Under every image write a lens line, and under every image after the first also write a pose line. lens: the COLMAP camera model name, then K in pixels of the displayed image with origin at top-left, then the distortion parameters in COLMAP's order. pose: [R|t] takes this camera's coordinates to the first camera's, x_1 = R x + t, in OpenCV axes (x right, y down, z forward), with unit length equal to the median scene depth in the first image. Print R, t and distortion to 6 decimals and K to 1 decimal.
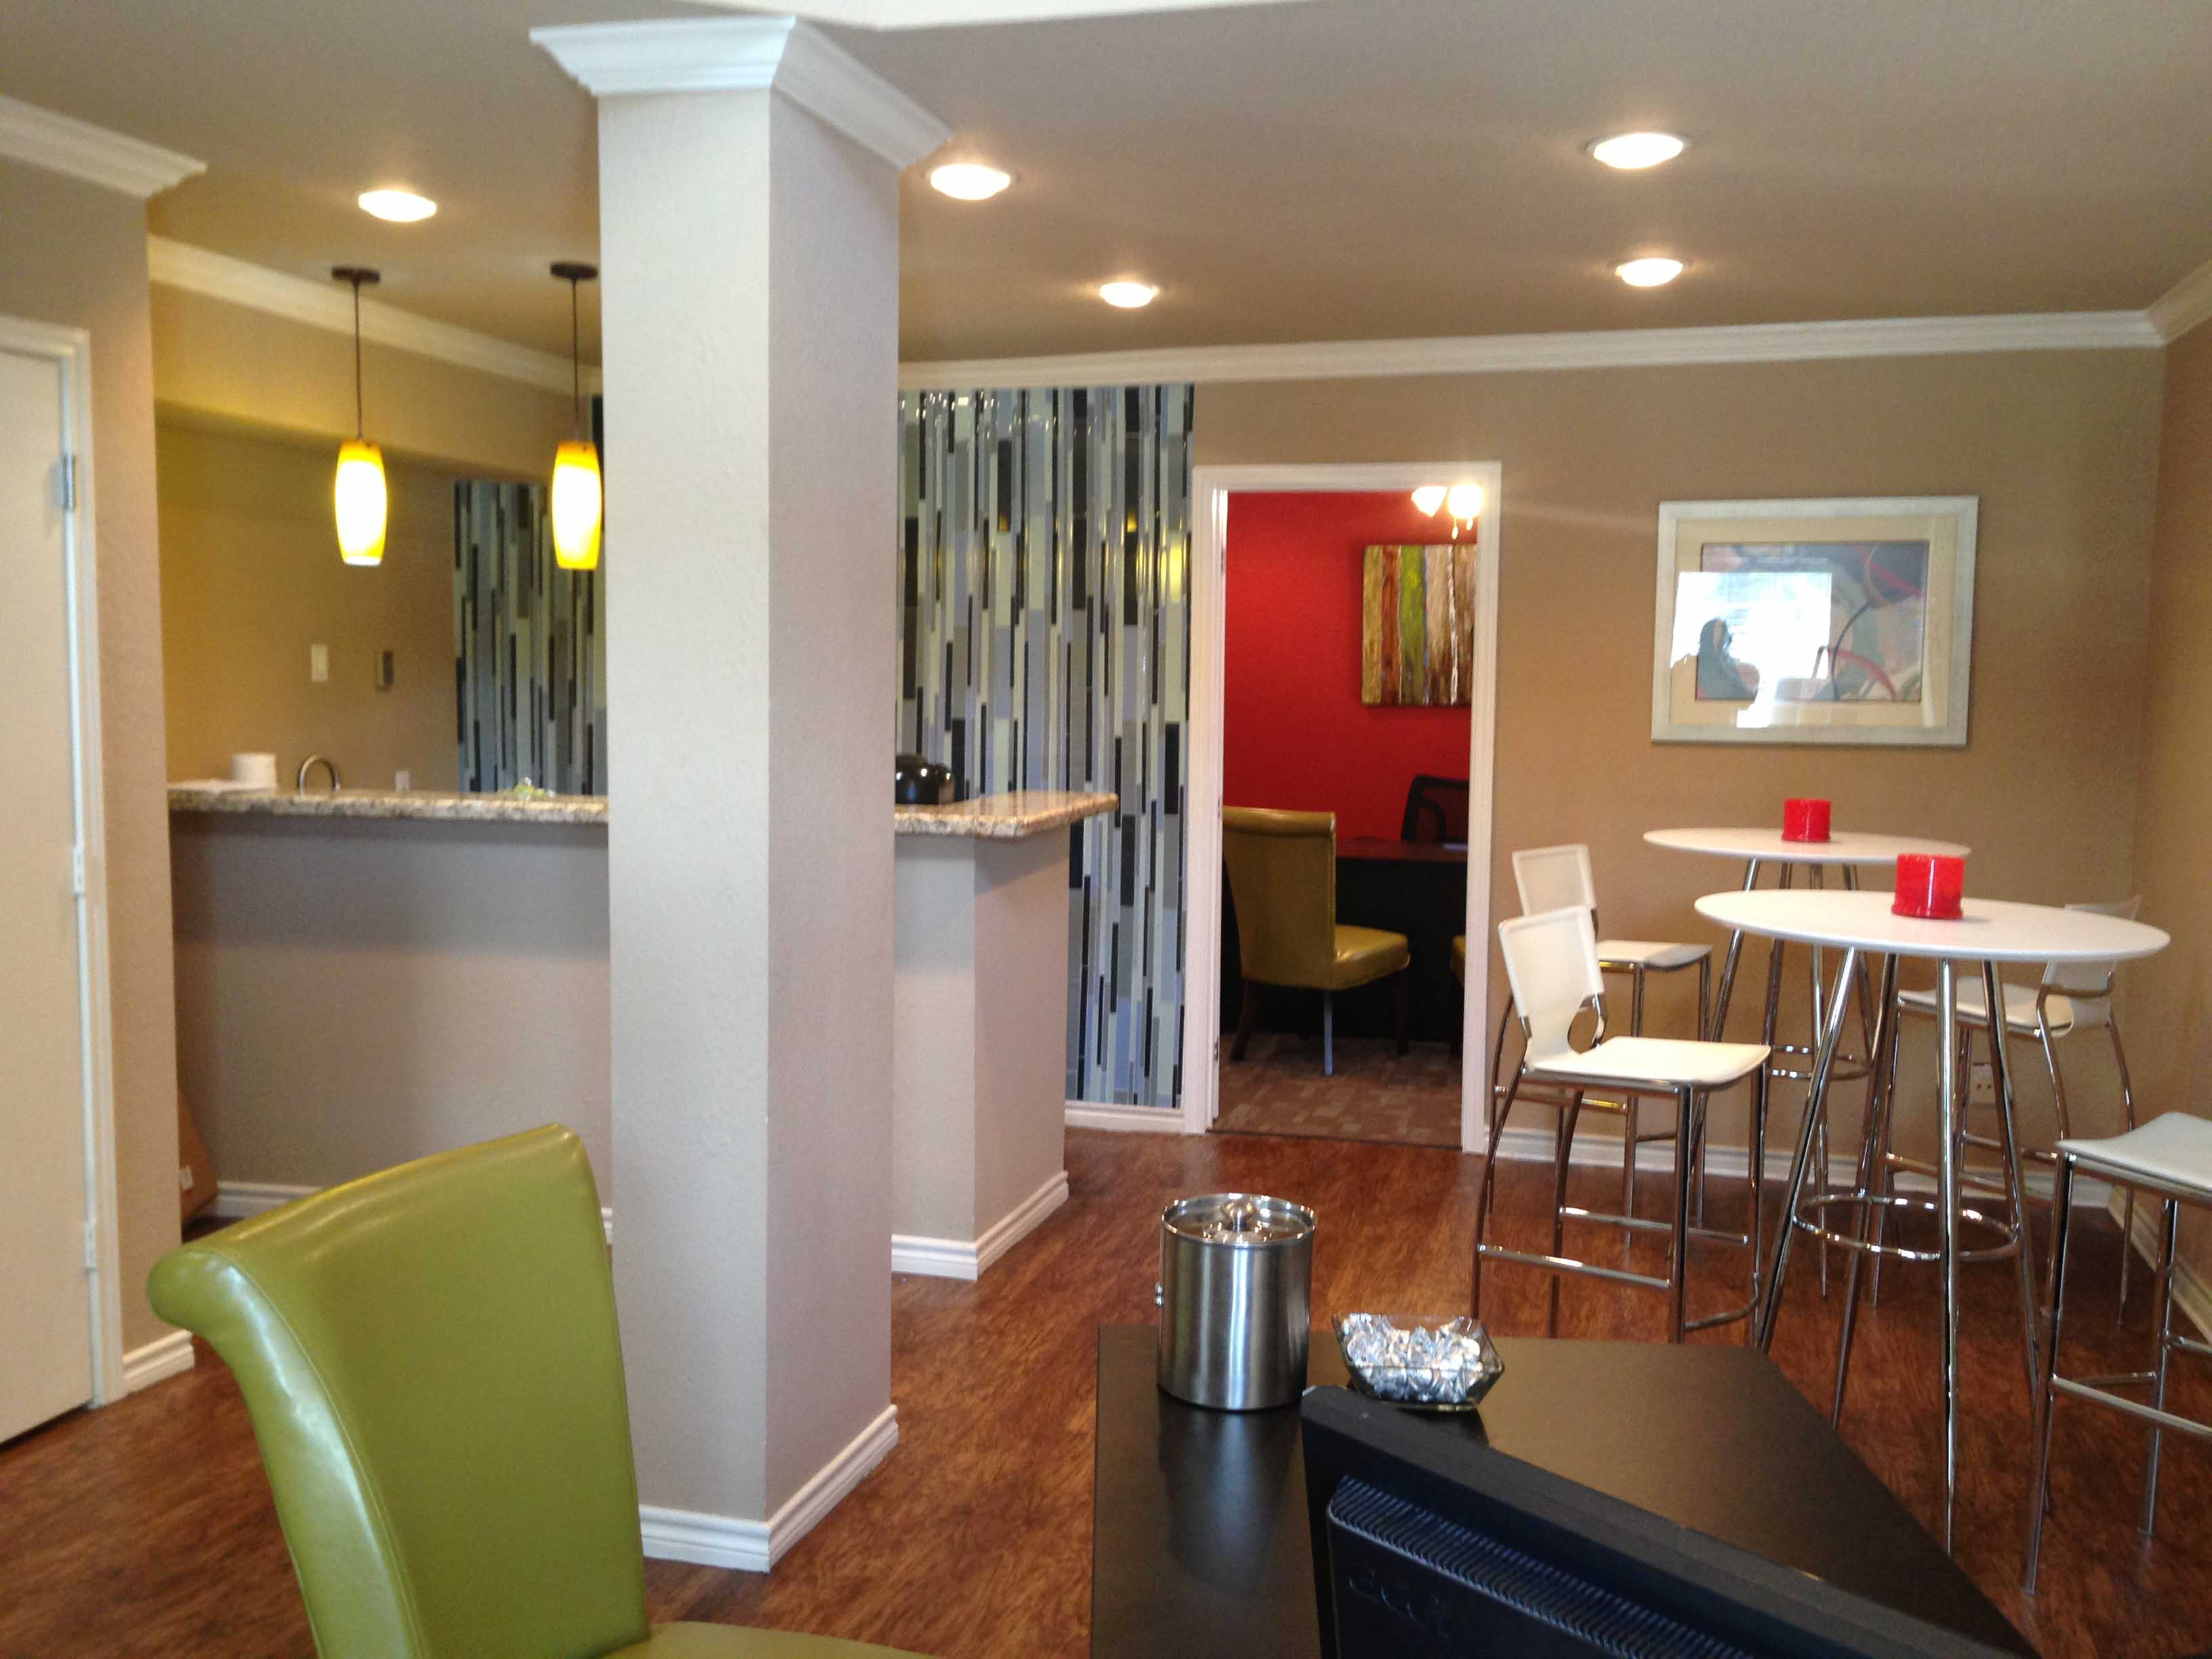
lens RADIAL K [[2022.3, 0, 1106.0], [0, 2022.3, 829.5], [0, 0, 1]] dist [0.019539, 0.004552]
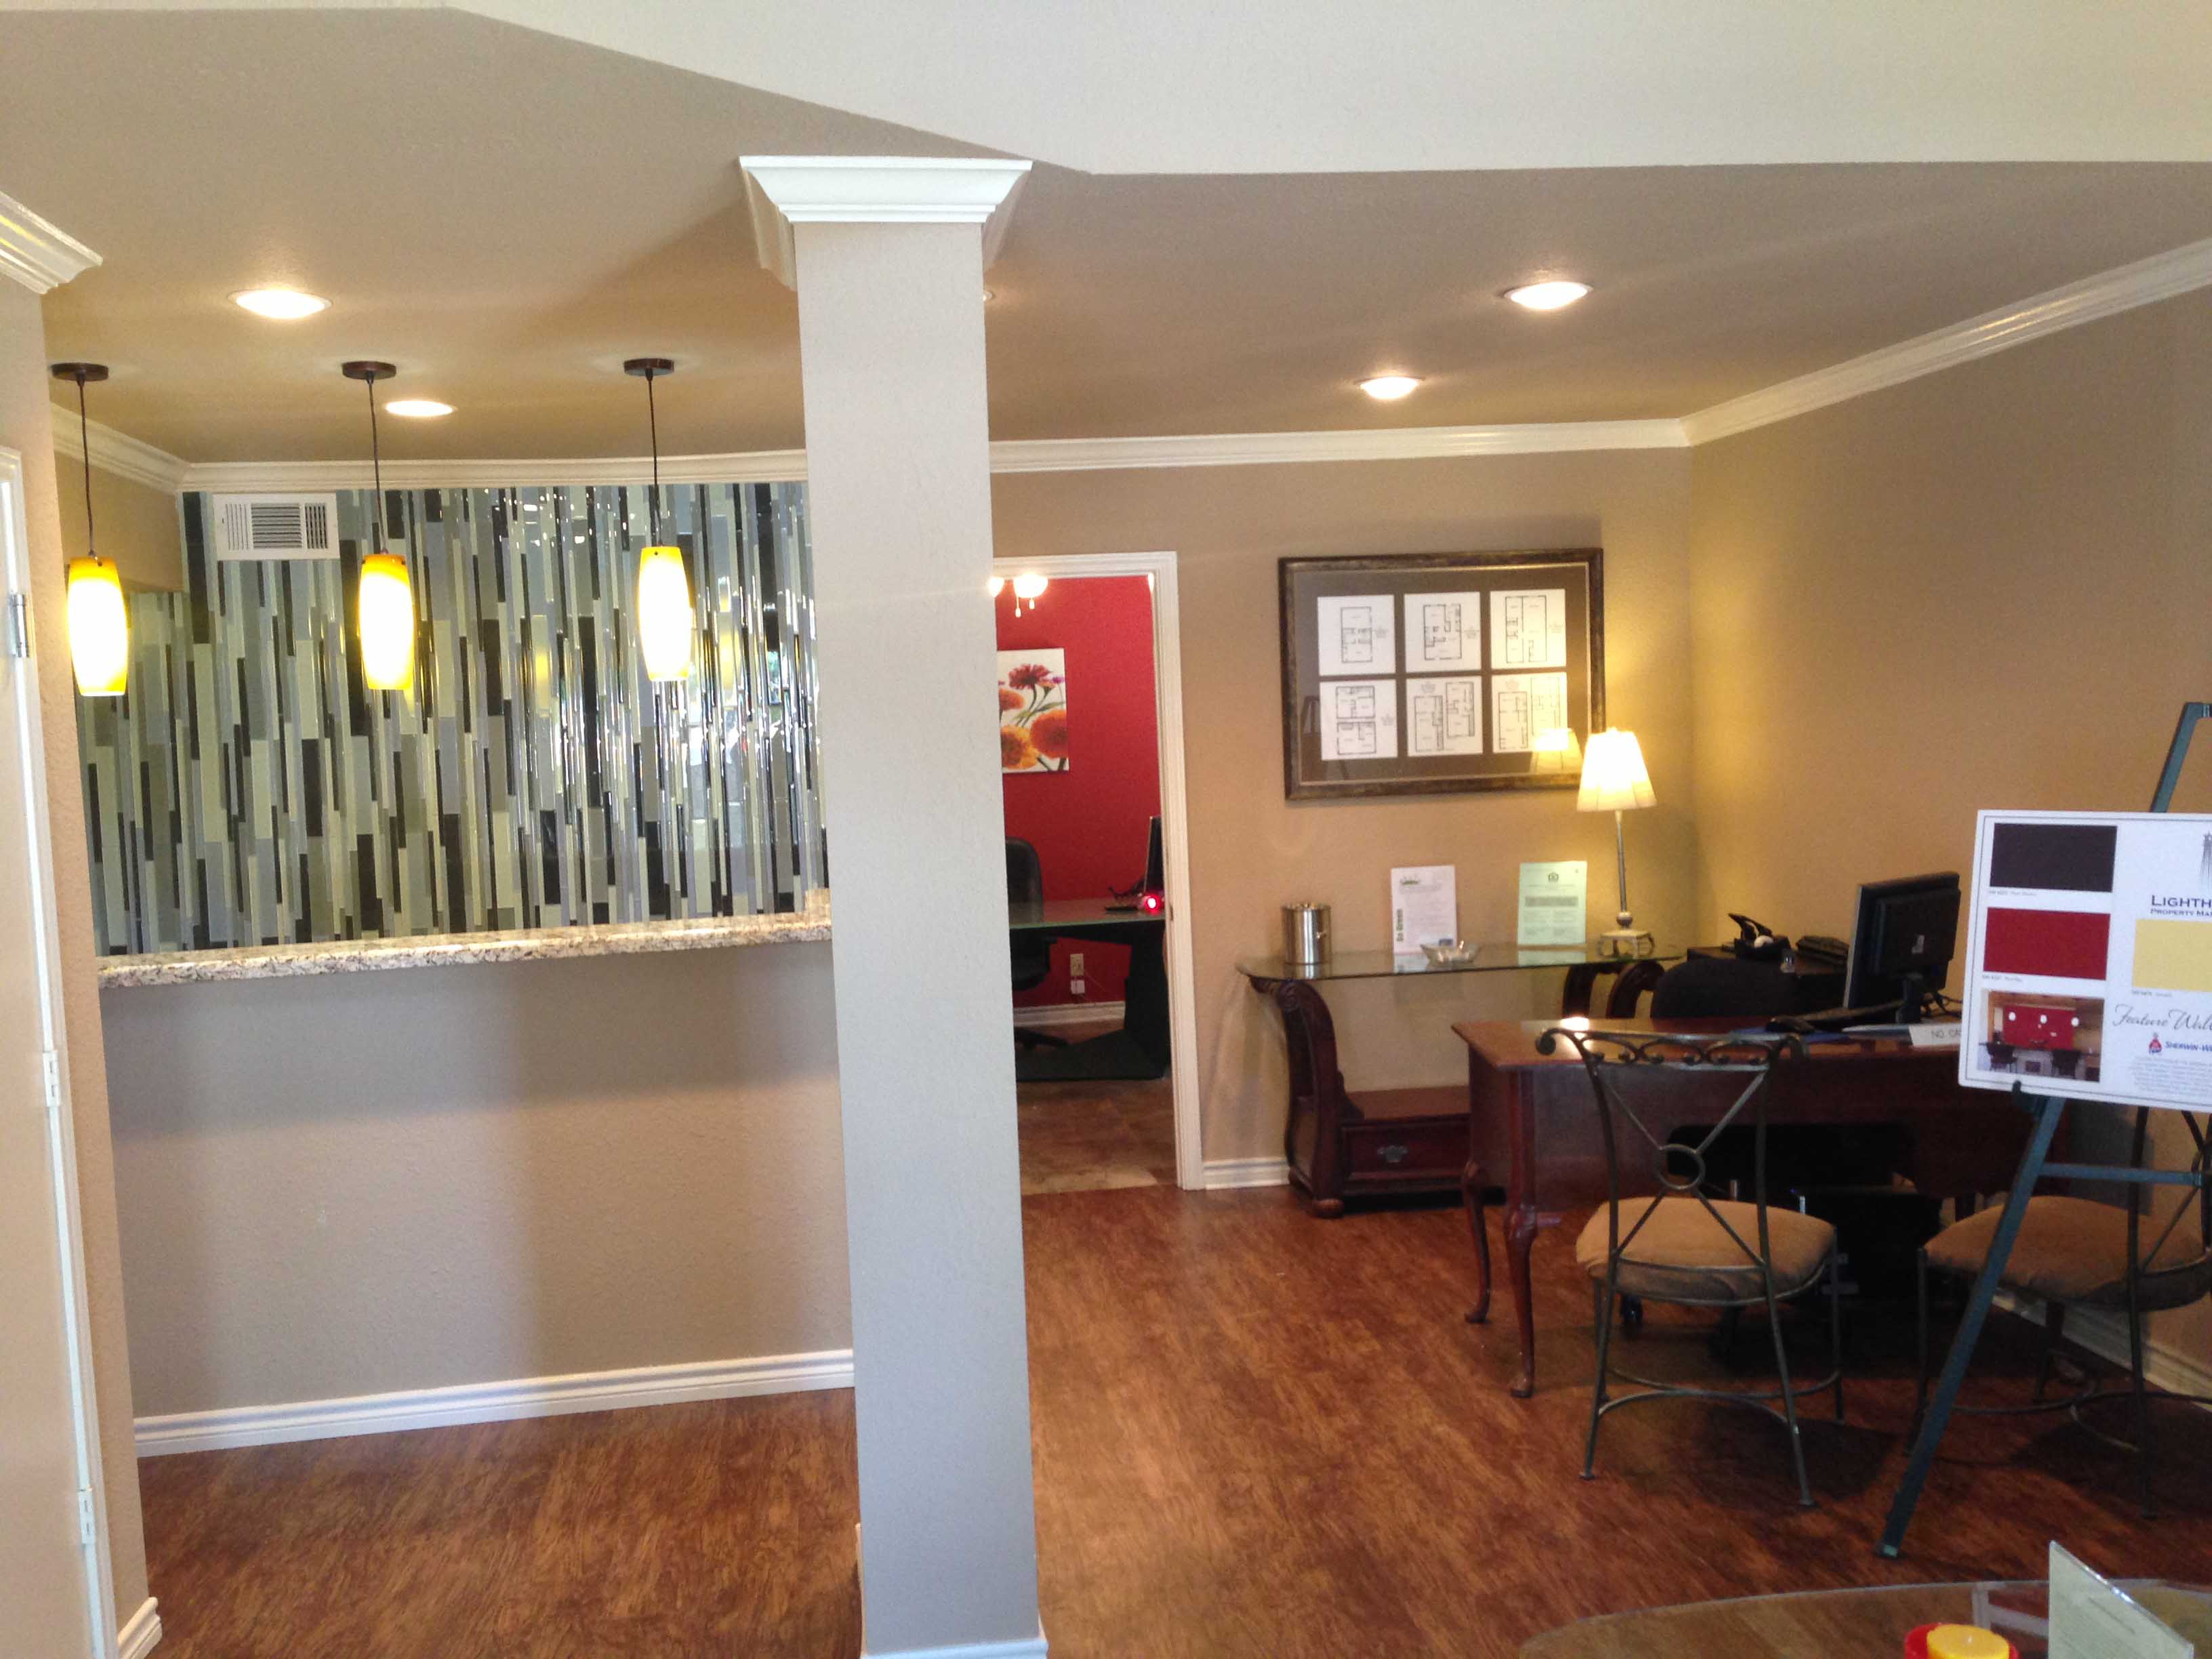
lens RADIAL K [[2019.8, 0, 1106.0], [0, 2019.8, 829.5], [0, 0, 1]] dist [0.100946, -0.114194]
pose [[0.917170, -0.076232, 0.391137, -0.257841], [0.087553, 0.996097, -0.011163, -0.021621], [-0.388760, 0.044484, 0.920265, 0.019612]]
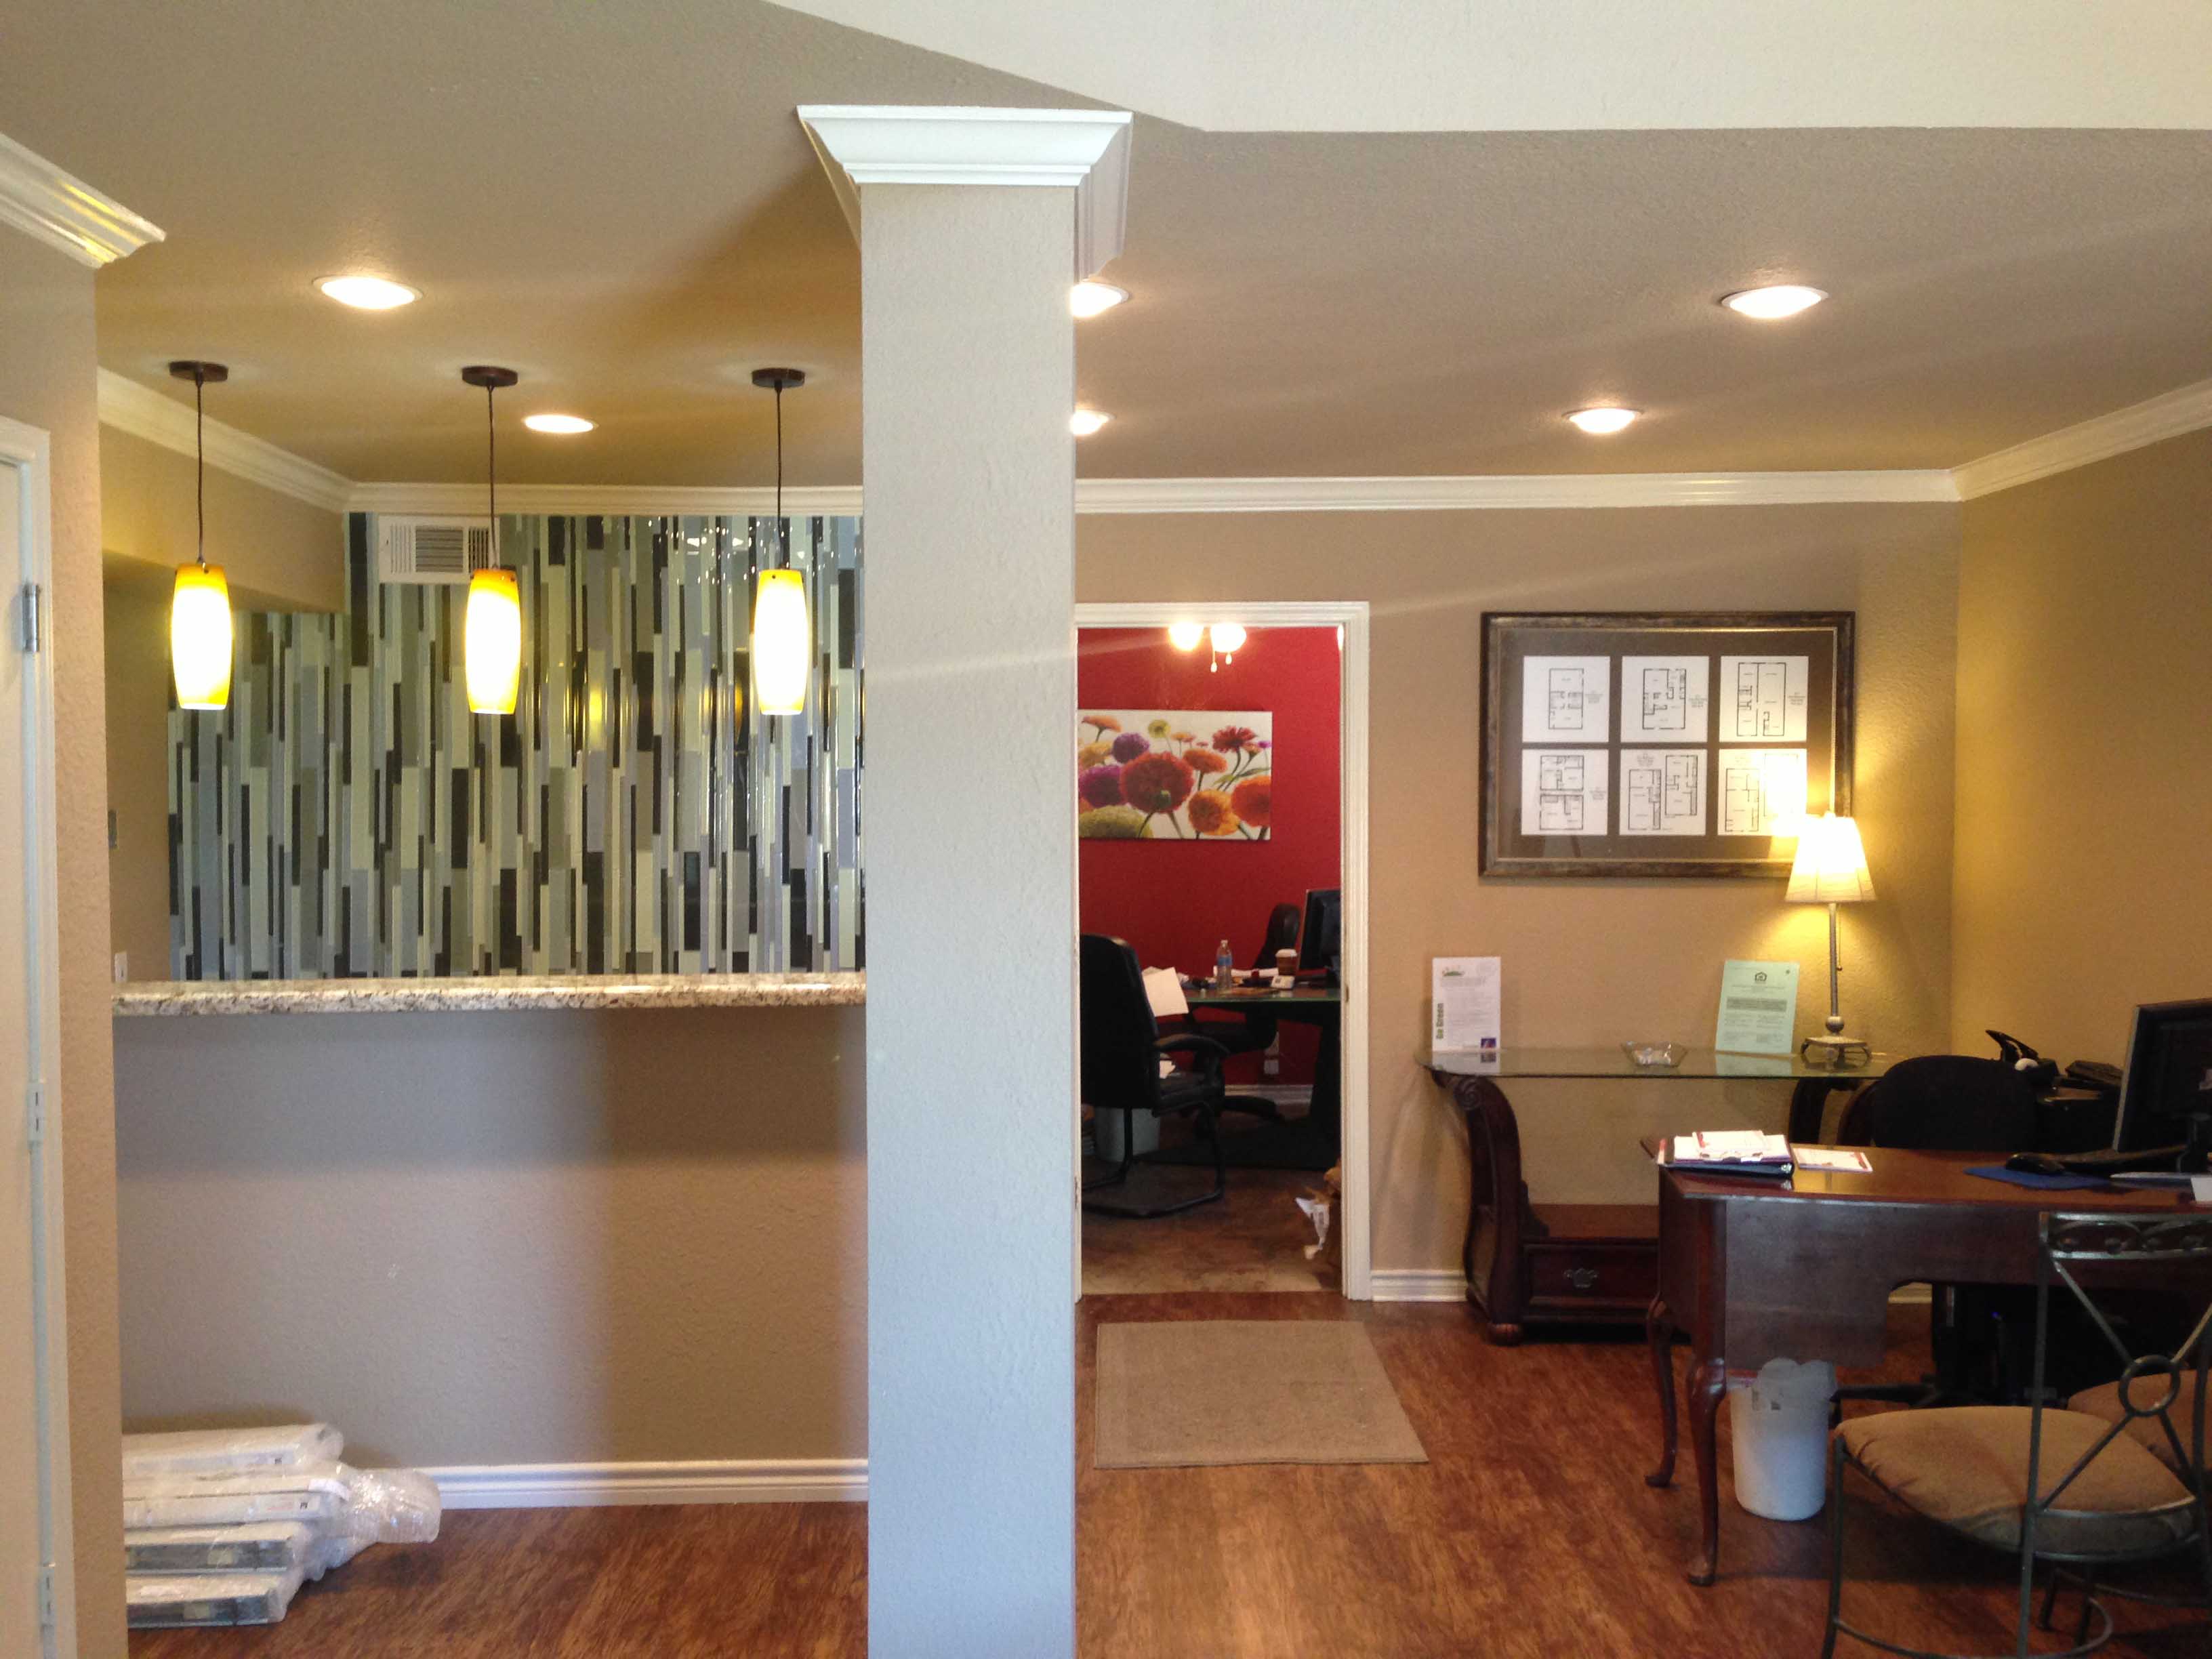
lens RADIAL K [[2019.8, 0, 1106.0], [0, 2019.8, 829.5], [0, 0, 1]] dist [0.100946, -0.114194]
pose [[0.960748, -0.021991, 0.276550, -0.196076], [0.038336, 0.997814, -0.053836, -0.017979], [-0.274762, 0.062324, 0.959490, 0.074986]]
